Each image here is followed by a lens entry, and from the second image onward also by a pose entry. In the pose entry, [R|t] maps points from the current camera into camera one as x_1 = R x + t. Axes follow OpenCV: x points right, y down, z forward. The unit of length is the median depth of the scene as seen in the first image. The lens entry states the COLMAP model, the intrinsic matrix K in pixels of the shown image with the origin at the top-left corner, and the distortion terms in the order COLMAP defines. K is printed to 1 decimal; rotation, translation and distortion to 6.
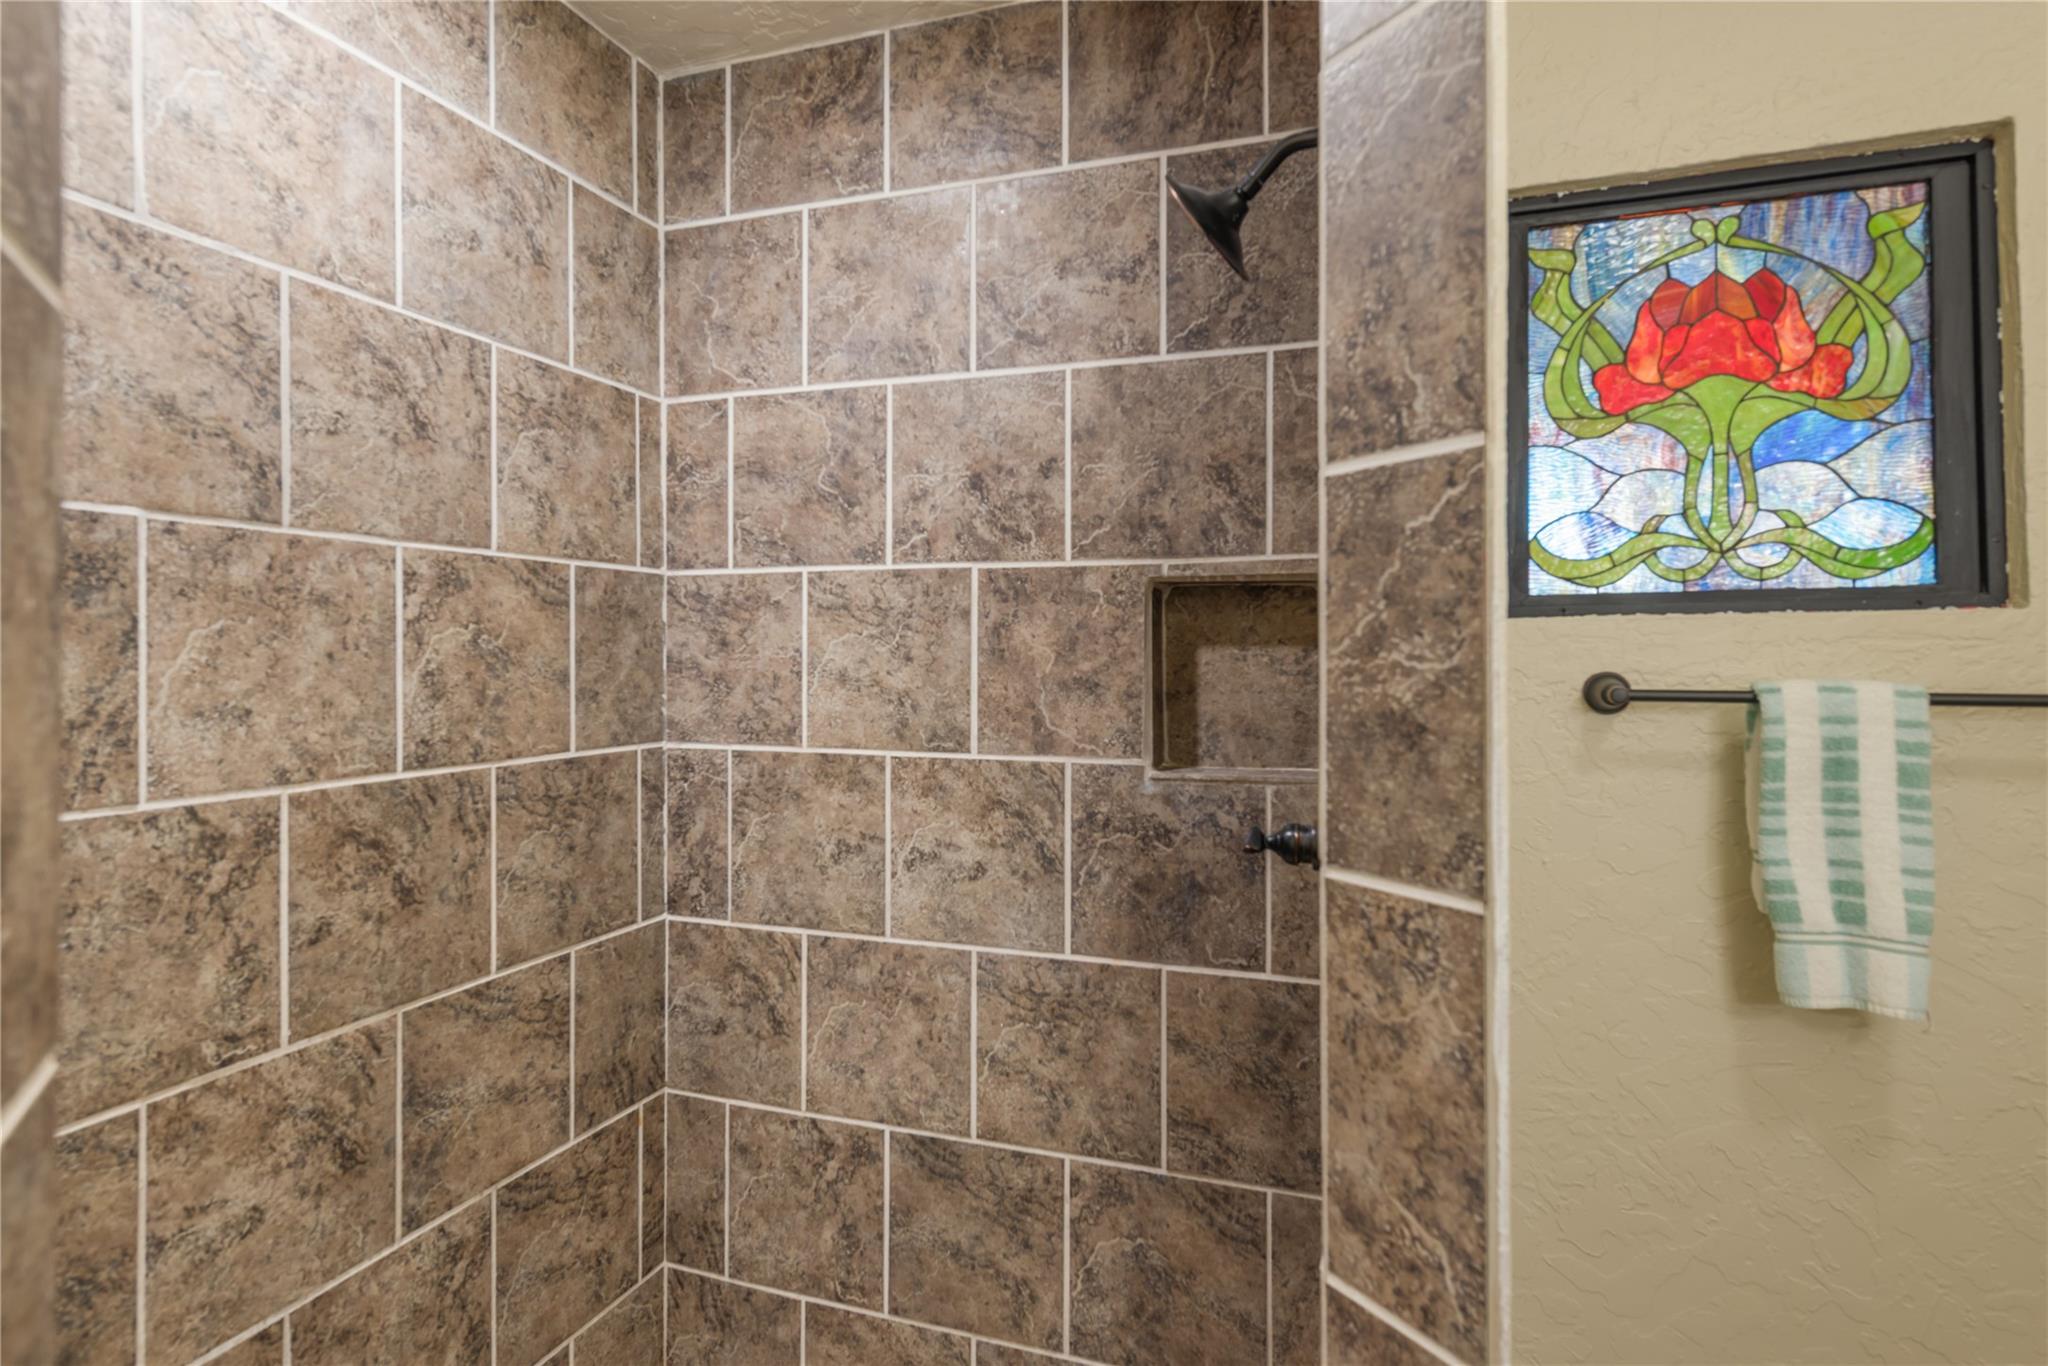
lens RADIAL K [[1139.8, 0, 1023.3], [0, 1139.8, 672.2], [0, 0, 1]] dist [0.025562, -0.003612]
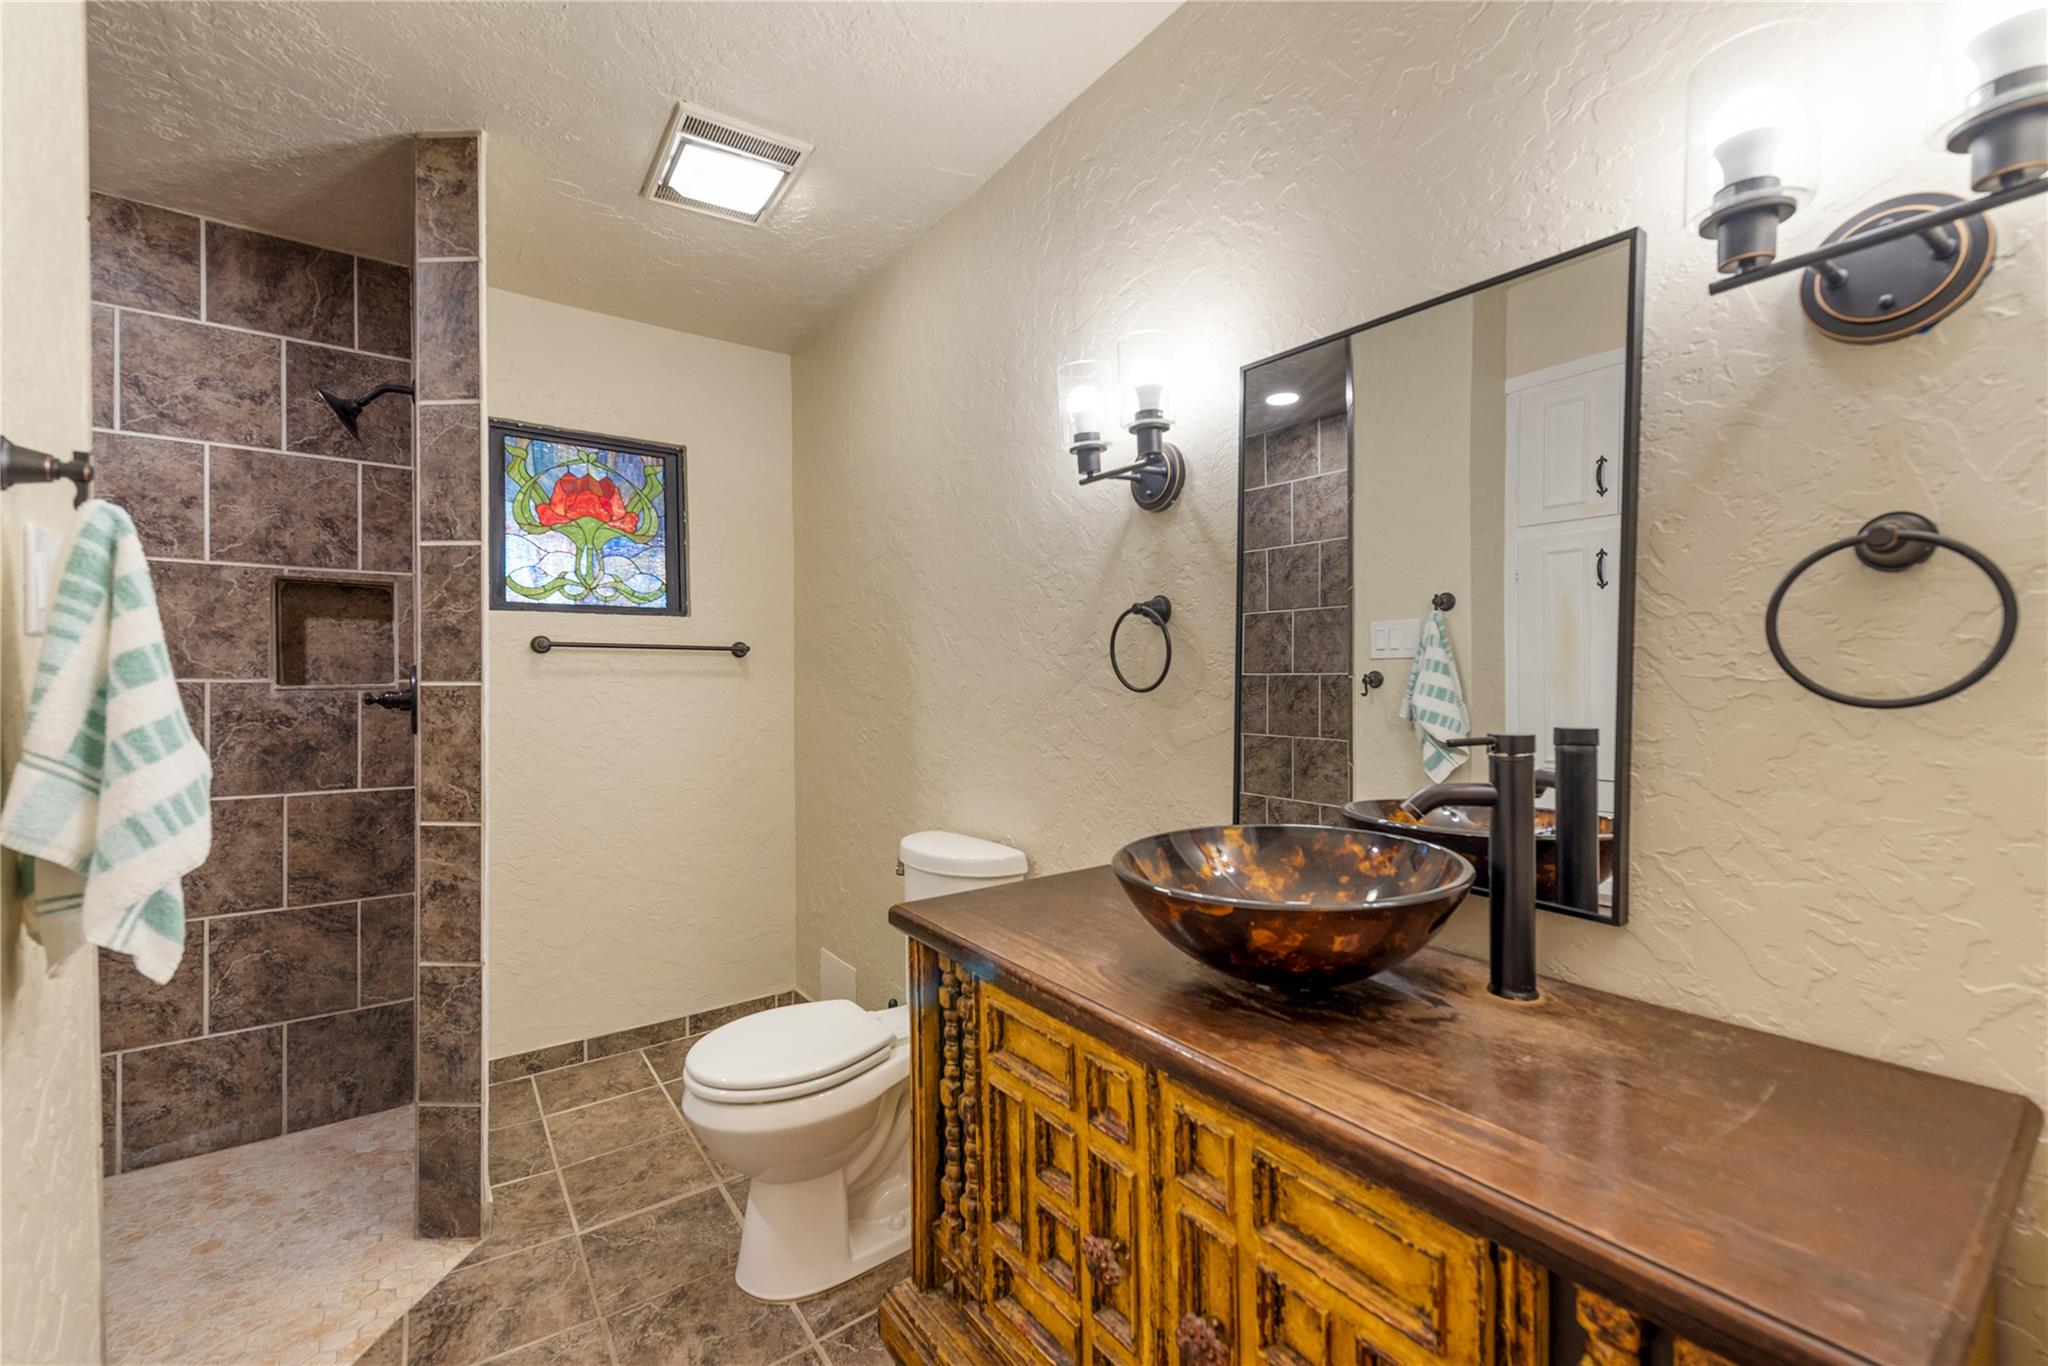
lens RADIAL K [[848.3, 0, 1032.3], [0, 848.3, 680.9], [0, 0, 1]] dist [0.002213, -0.001478]
pose [[0.580133, 0.001632, 0.814520, -0.282506], [0.000742, 0.999997, -0.002532, 0.085140], [-0.814521, 0.002073, 0.580130, -0.724487]]
